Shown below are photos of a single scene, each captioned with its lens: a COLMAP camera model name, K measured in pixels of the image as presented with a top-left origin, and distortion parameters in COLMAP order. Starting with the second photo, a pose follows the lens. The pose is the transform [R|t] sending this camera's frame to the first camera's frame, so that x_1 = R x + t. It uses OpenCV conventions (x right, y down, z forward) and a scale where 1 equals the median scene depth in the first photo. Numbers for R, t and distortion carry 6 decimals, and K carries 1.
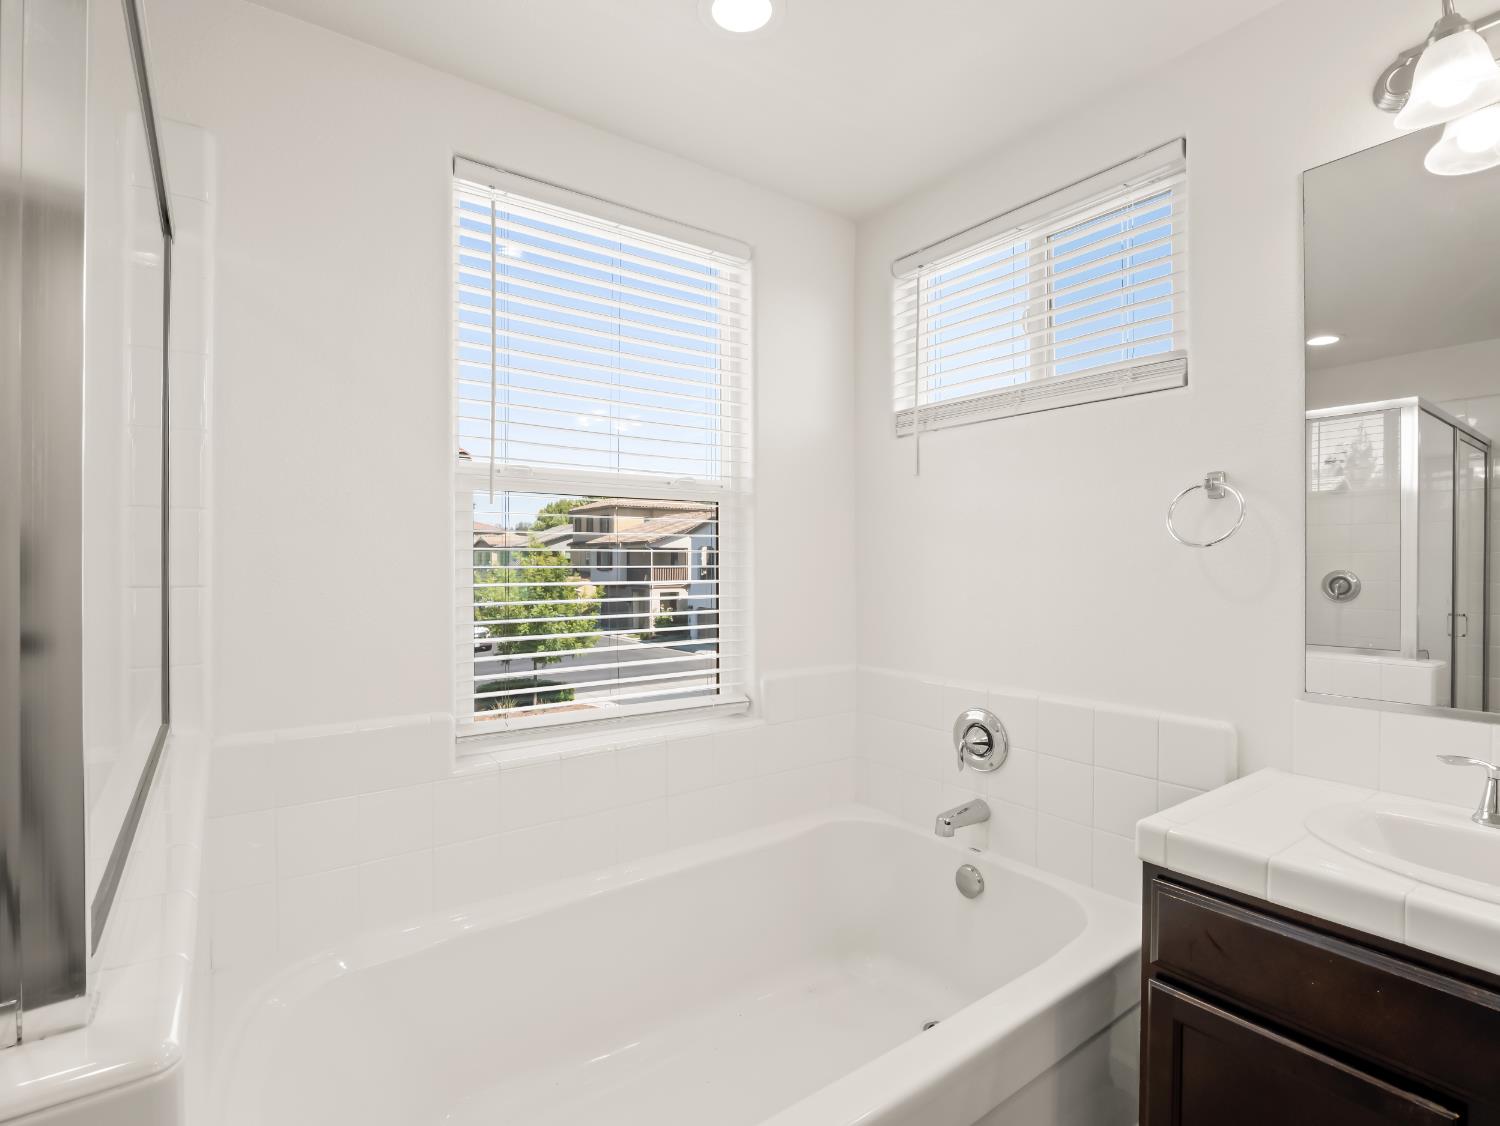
lens RADIAL K [[724.6, 0, 742.0], [0, 724.6, 564.2], [0, 0, 1]] dist [-0.019635, -0.000278]
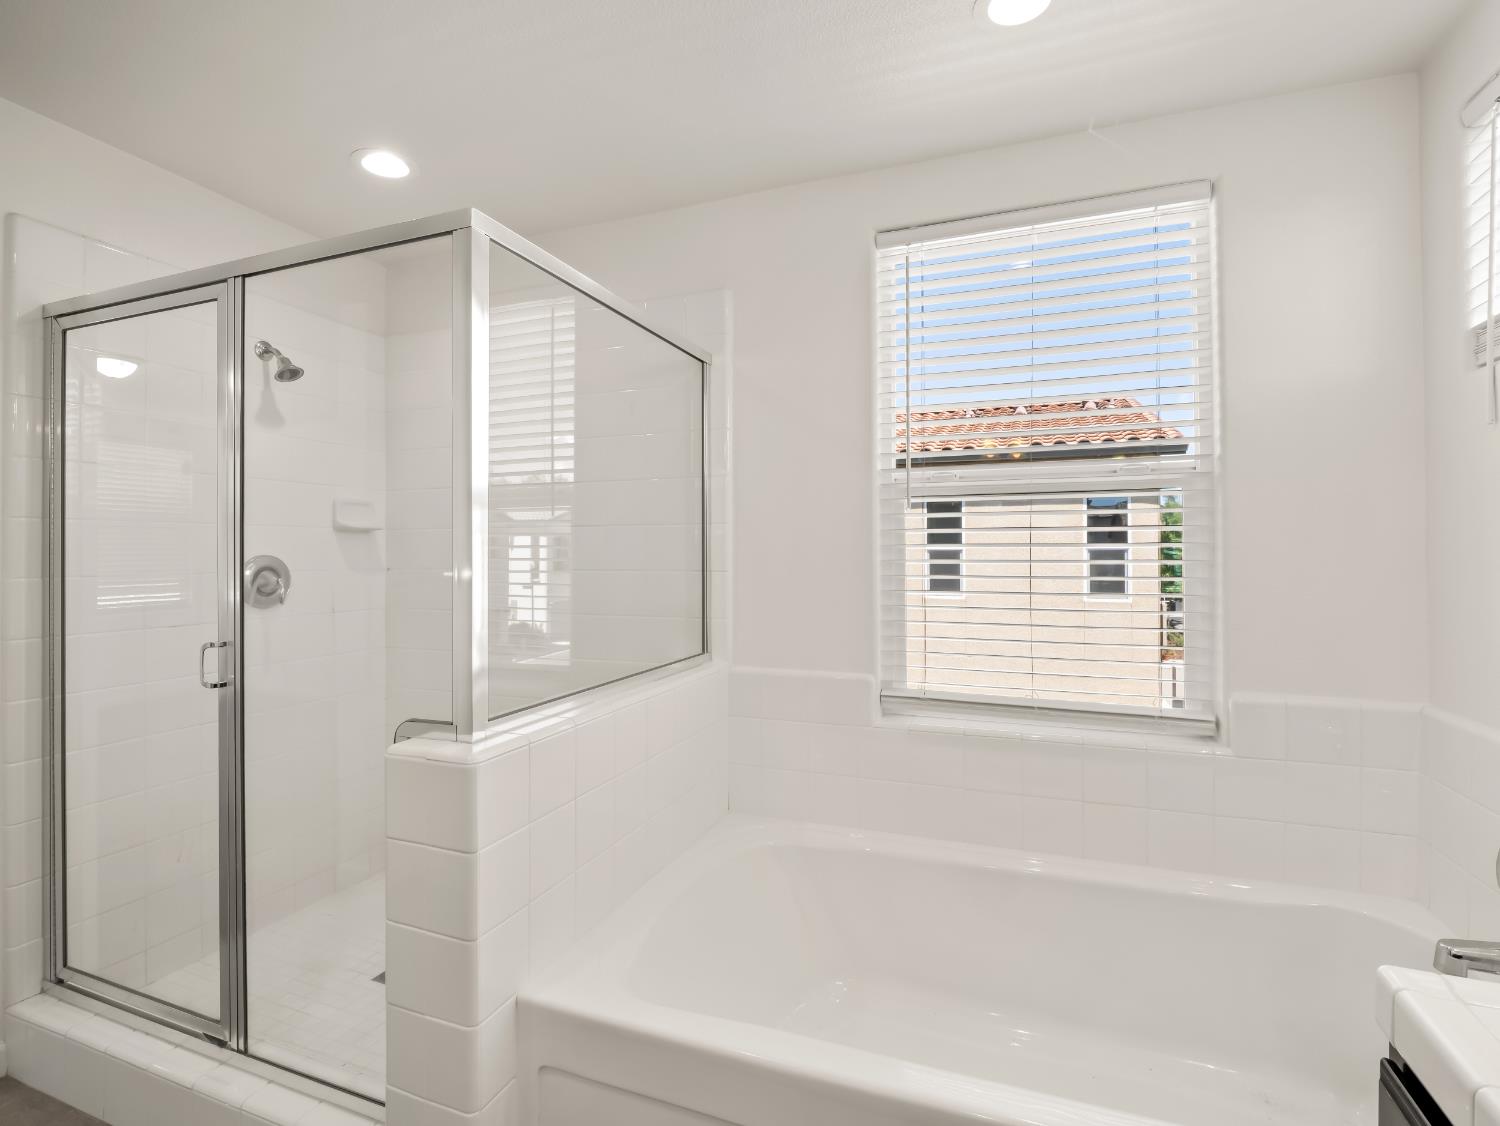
lens RADIAL K [[722.2, 0, 752.9], [0, 722.2, 563.1], [0, 0, 1]] dist [-0.016331, -0.001011]
pose [[0.541019, 0.011251, -0.840935, 0.418027], [0.001987, 0.999891, 0.014656, -0.008807], [0.841008, -0.009600, 0.540938, 0.106370]]
